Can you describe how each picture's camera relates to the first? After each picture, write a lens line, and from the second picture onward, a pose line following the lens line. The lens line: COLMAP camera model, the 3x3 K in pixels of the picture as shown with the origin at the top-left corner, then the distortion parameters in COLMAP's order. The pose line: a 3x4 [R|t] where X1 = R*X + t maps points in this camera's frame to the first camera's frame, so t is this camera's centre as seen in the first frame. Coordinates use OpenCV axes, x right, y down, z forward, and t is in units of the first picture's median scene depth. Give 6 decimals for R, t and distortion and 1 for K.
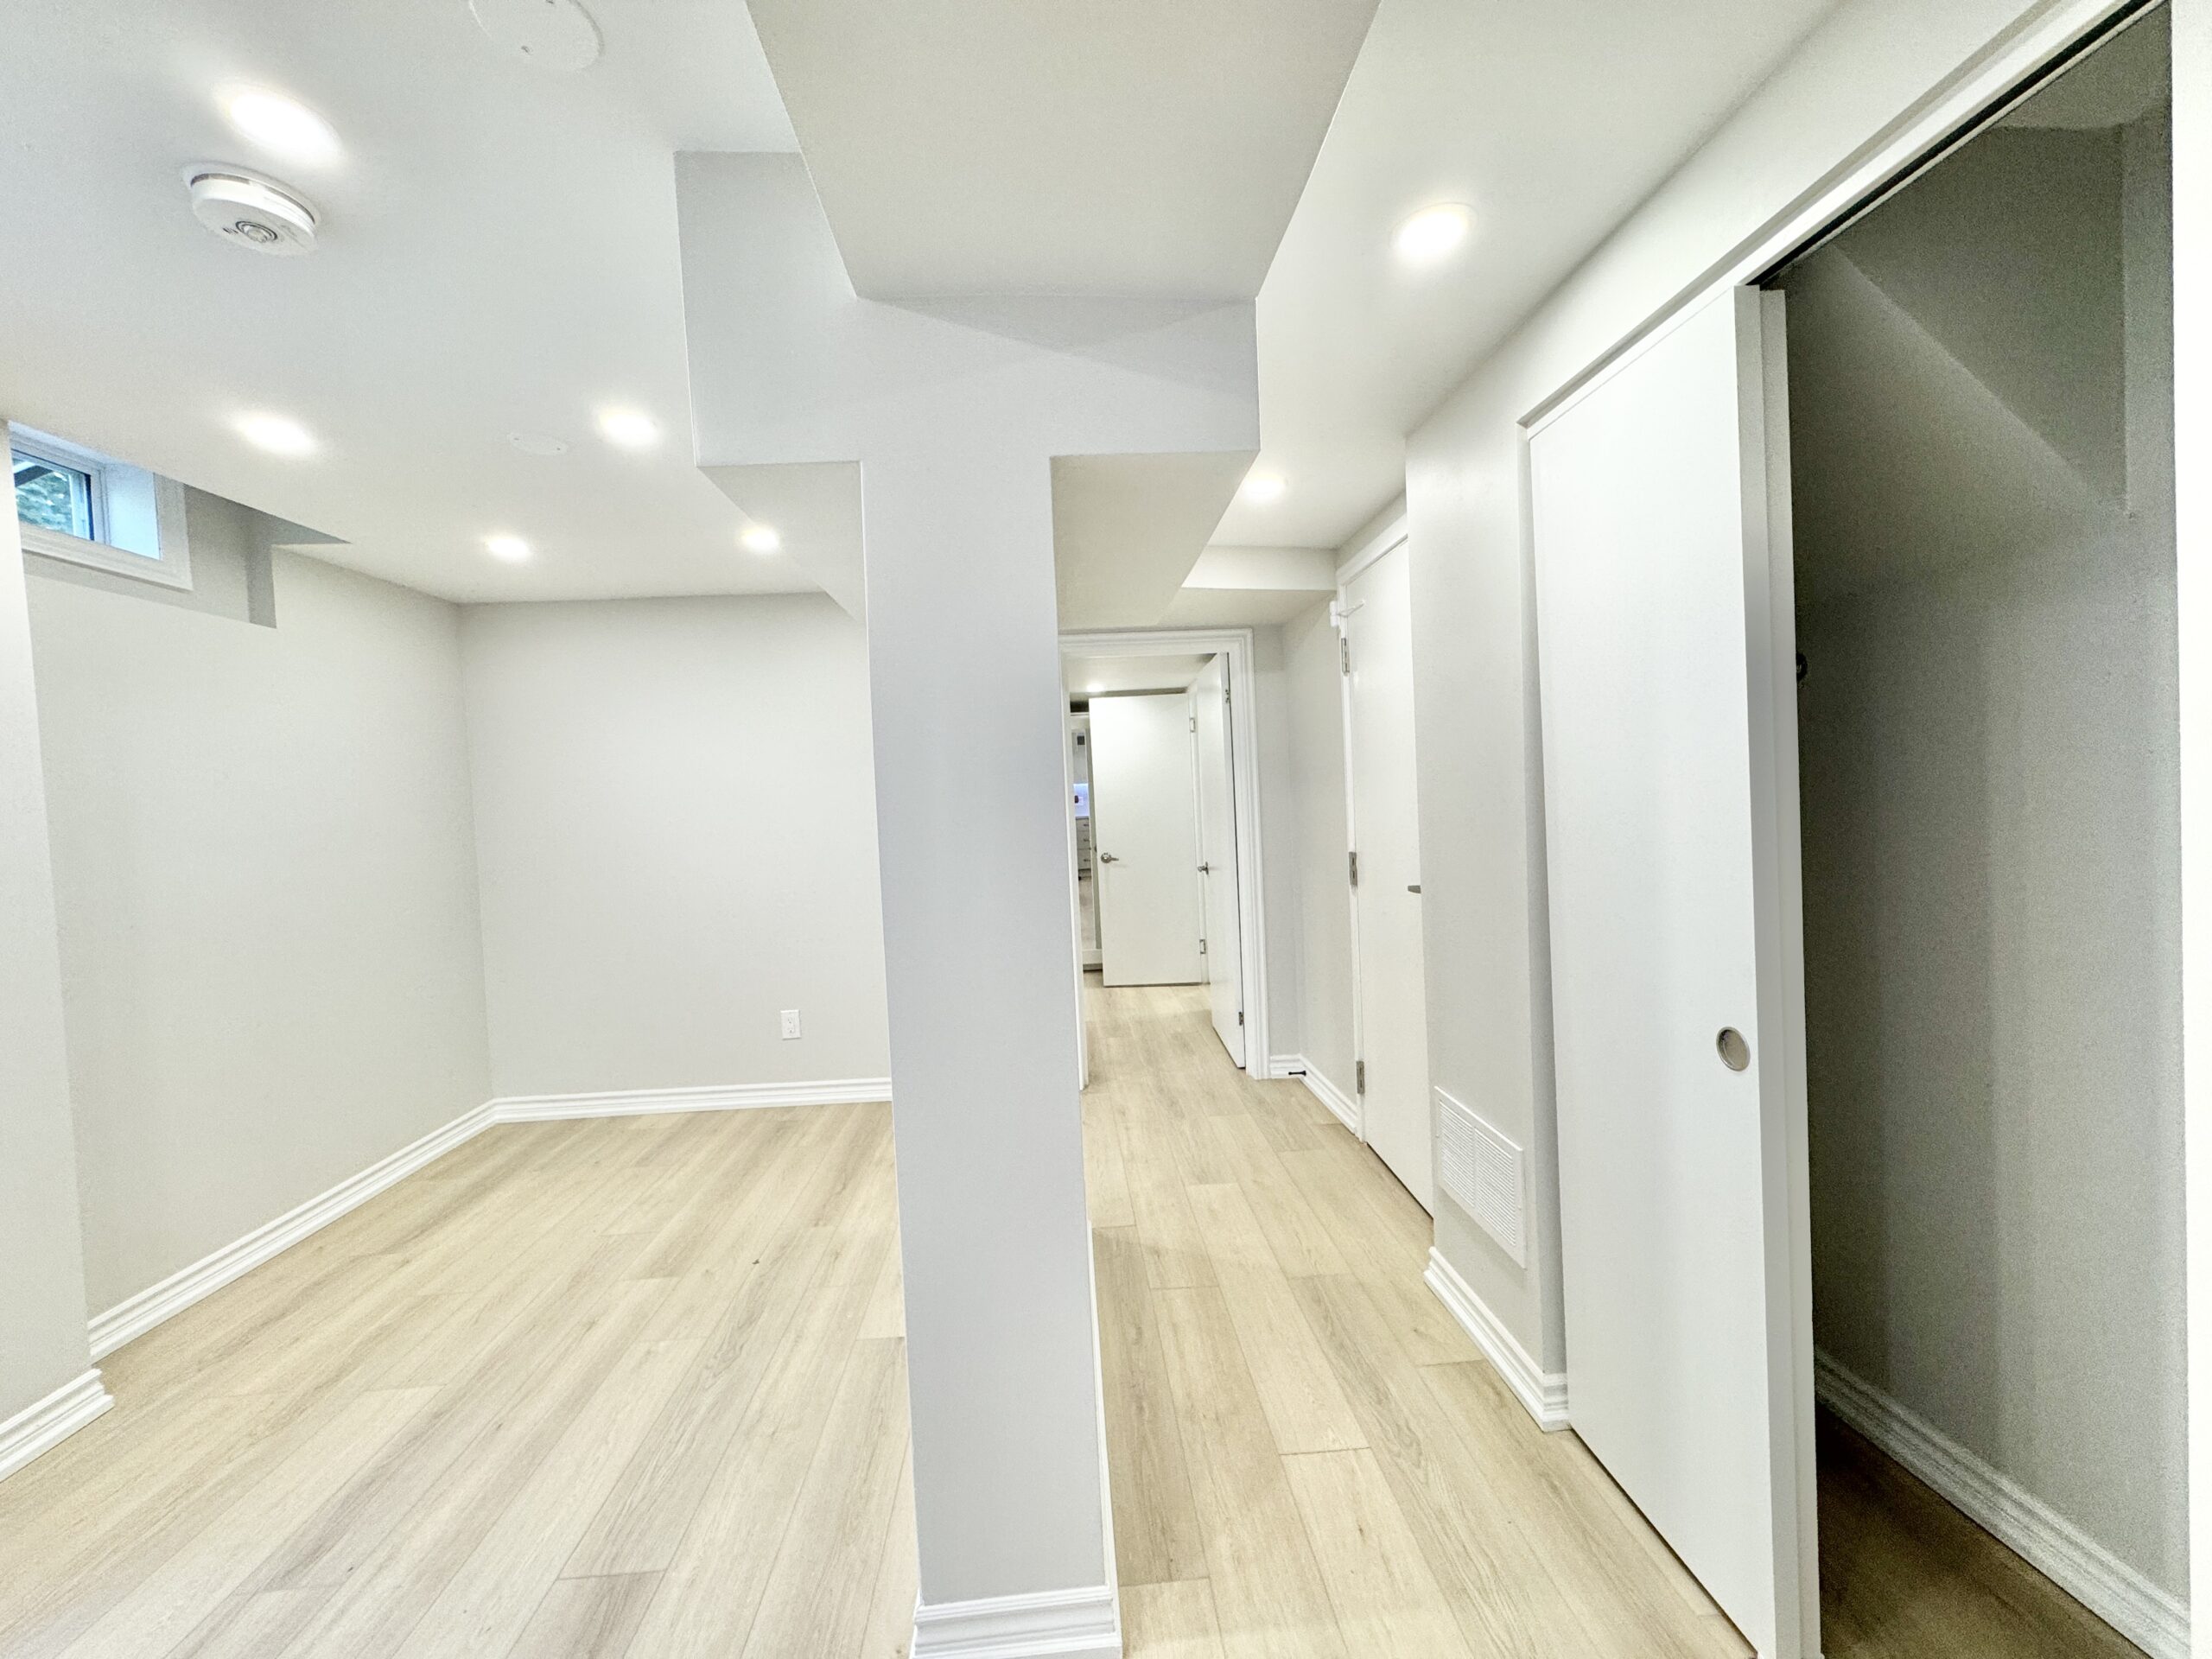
lens RADIAL K [[887.9, 0, 1102.1], [0, 887.9, 827.8], [0, 0, 1]] dist [-0.000474, 0.001051]
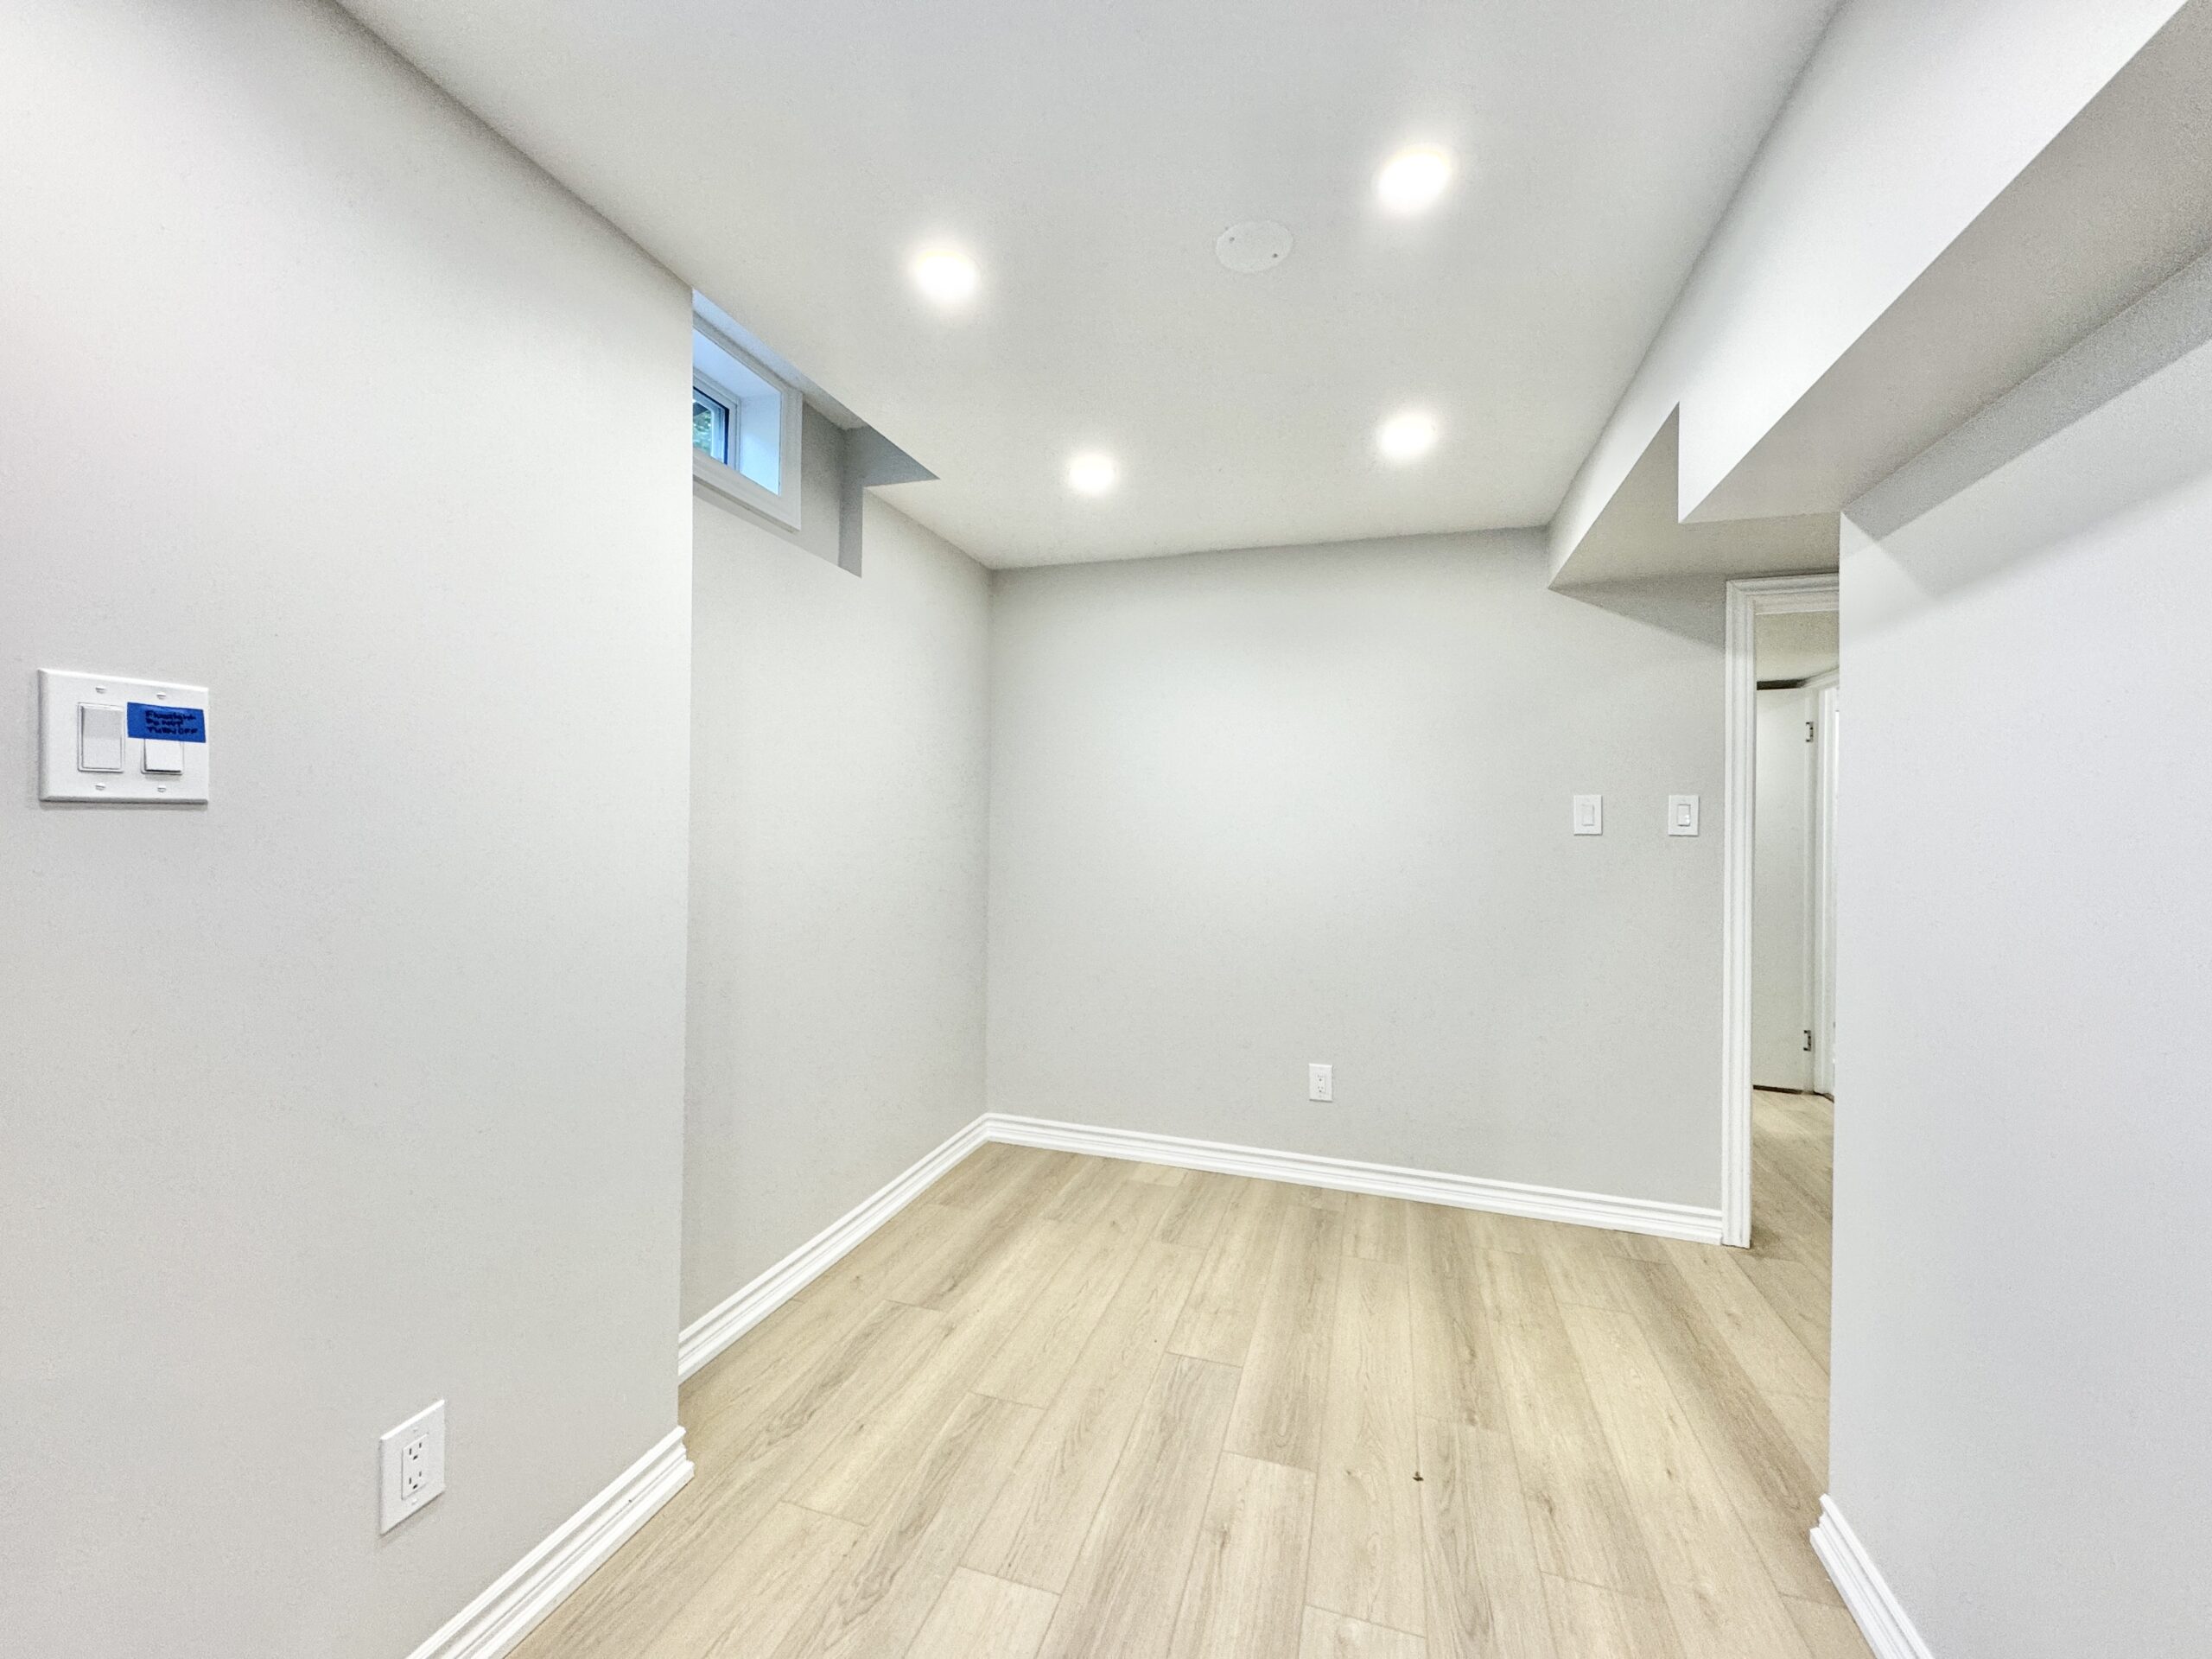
lens RADIAL K [[887.9, 0, 1097.7], [0, 887.9, 828.0], [0, 0, 1]] dist [-0.000474, 0.001051]
pose [[0.930011, 0.058813, -0.362797, -0.357102], [-0.069431, 0.997454, -0.016287, 0.030403], [0.360915, 0.040337, 0.931726, 0.247680]]
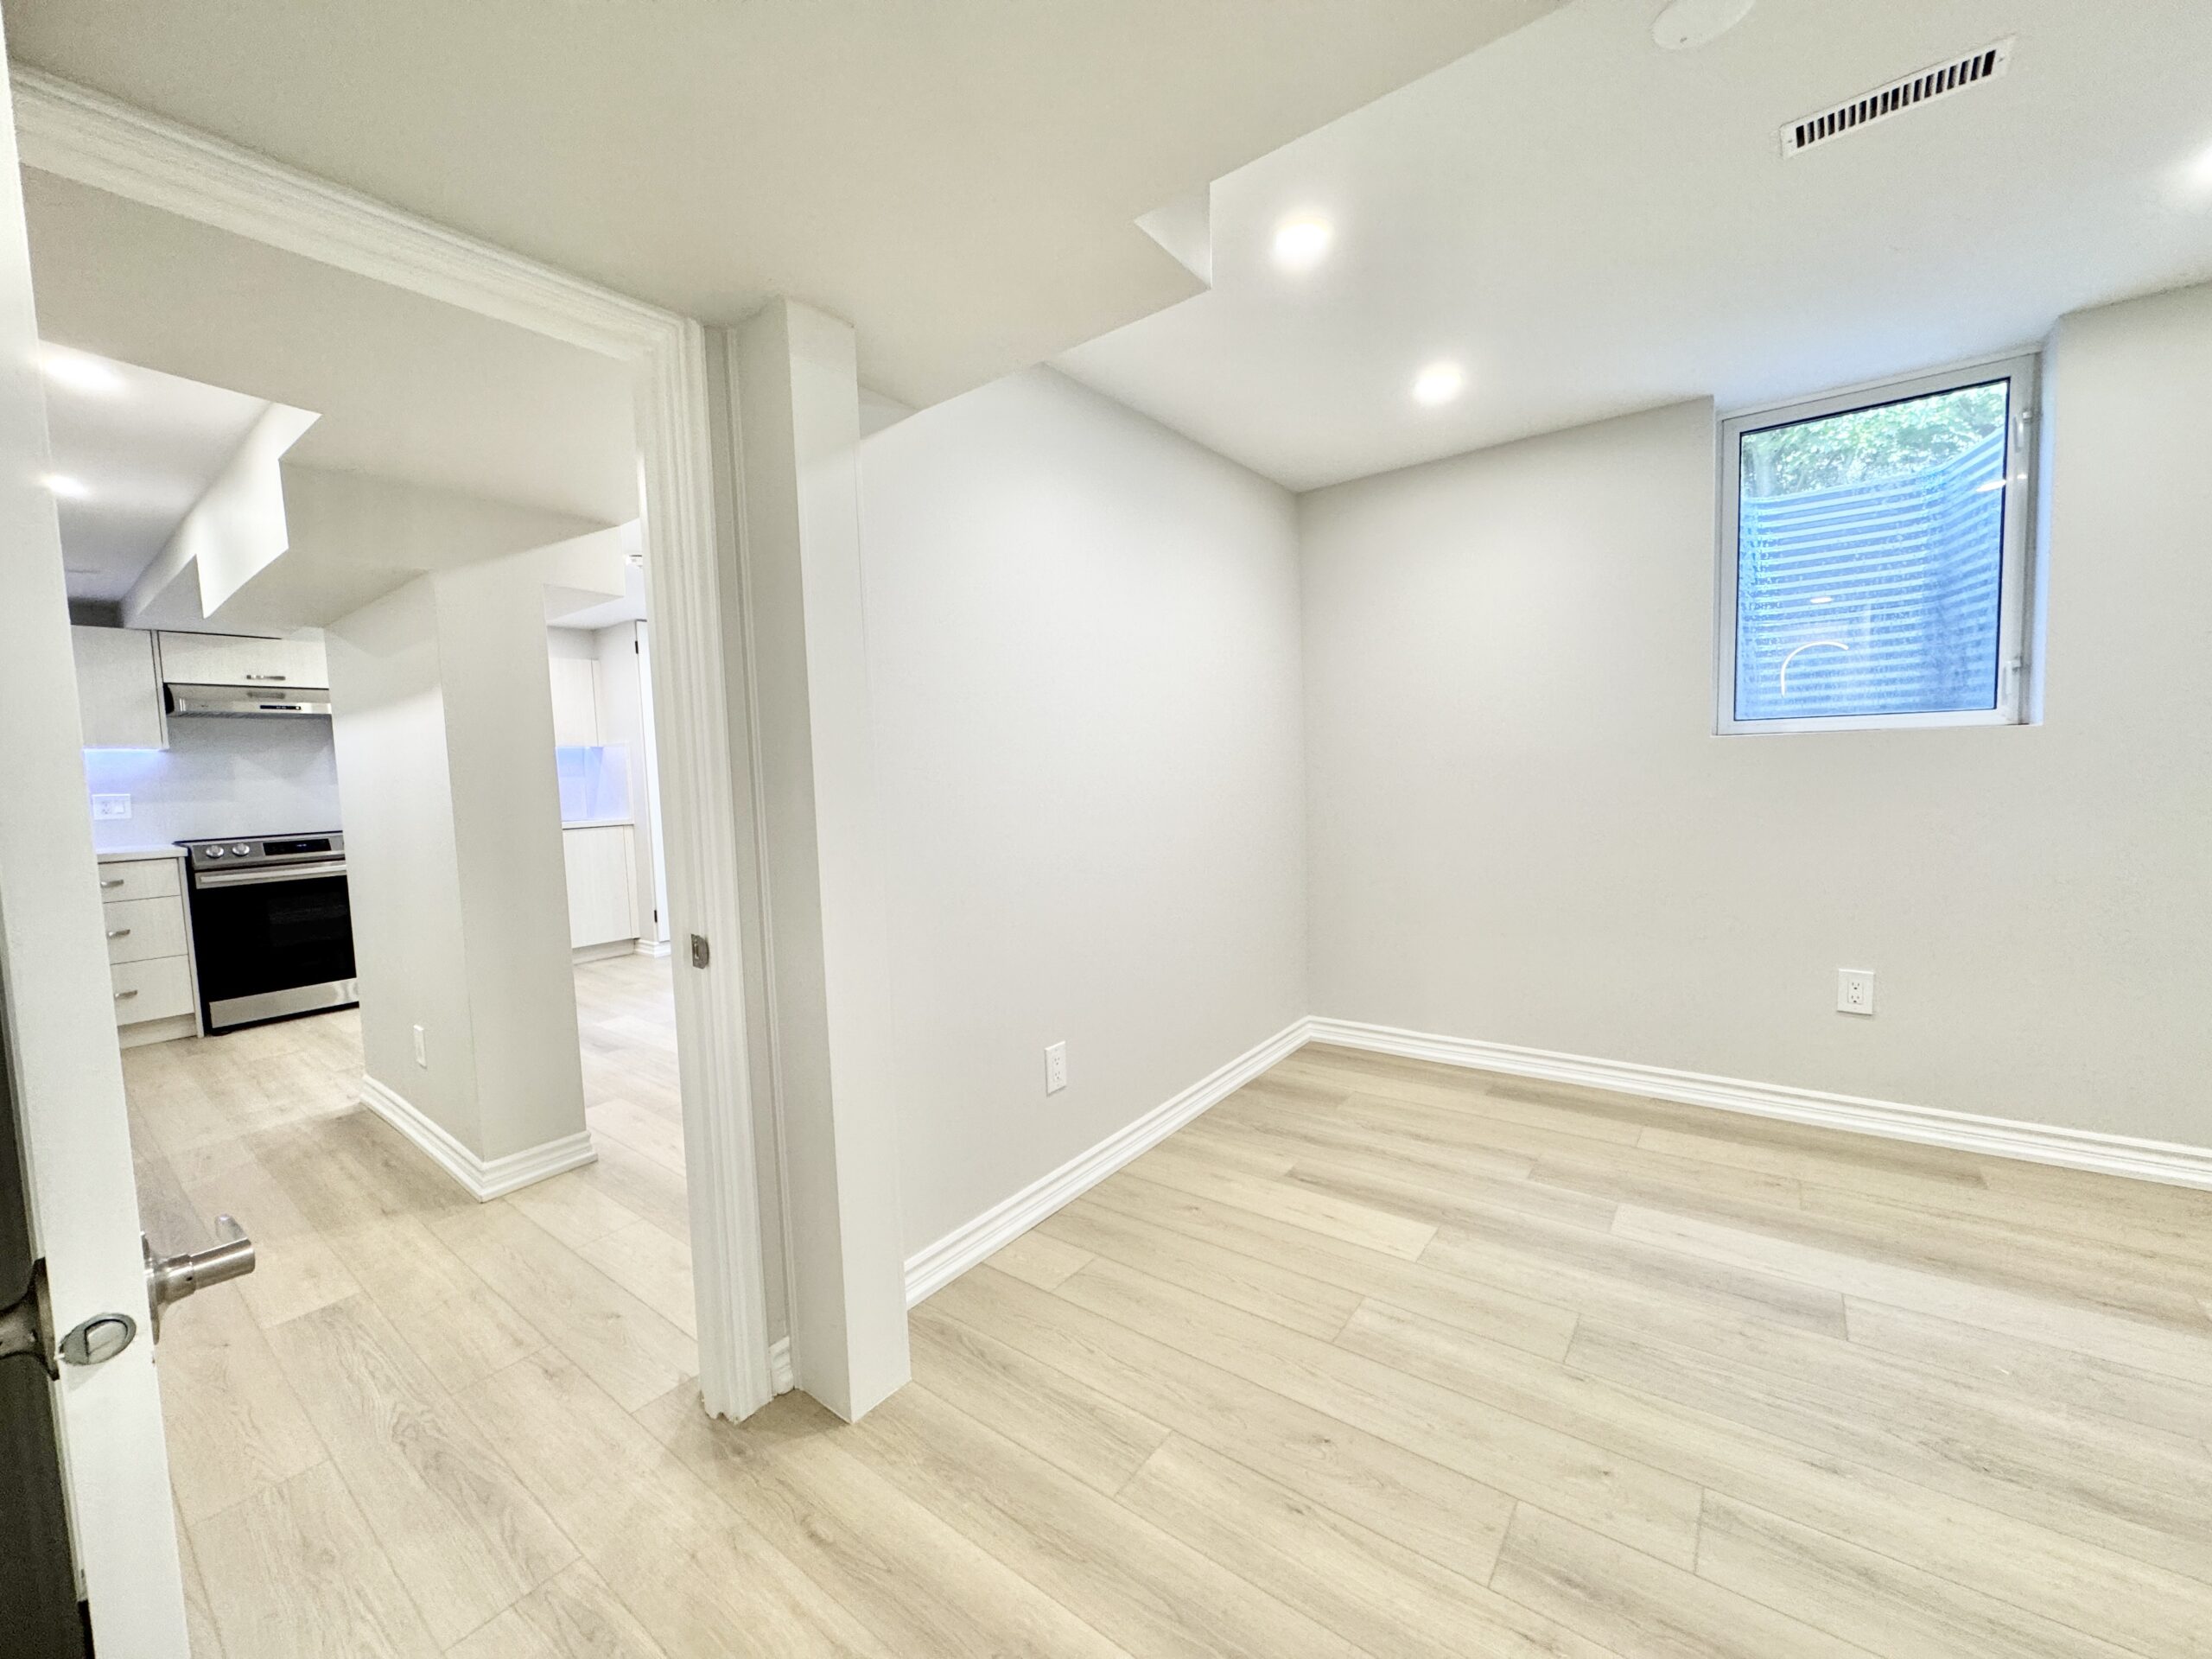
lens RADIAL K [[887.9, 0, 1103.2], [0, 887.9, 825.1], [0, 0, 1]] dist [-0.000474, 0.001051]
pose [[-0.658566, 0.122474, -0.742490, 0.193669], [0.042350, 0.991135, 0.125926, -0.038664], [0.751330, 0.051486, -0.657915, 1.978134]]
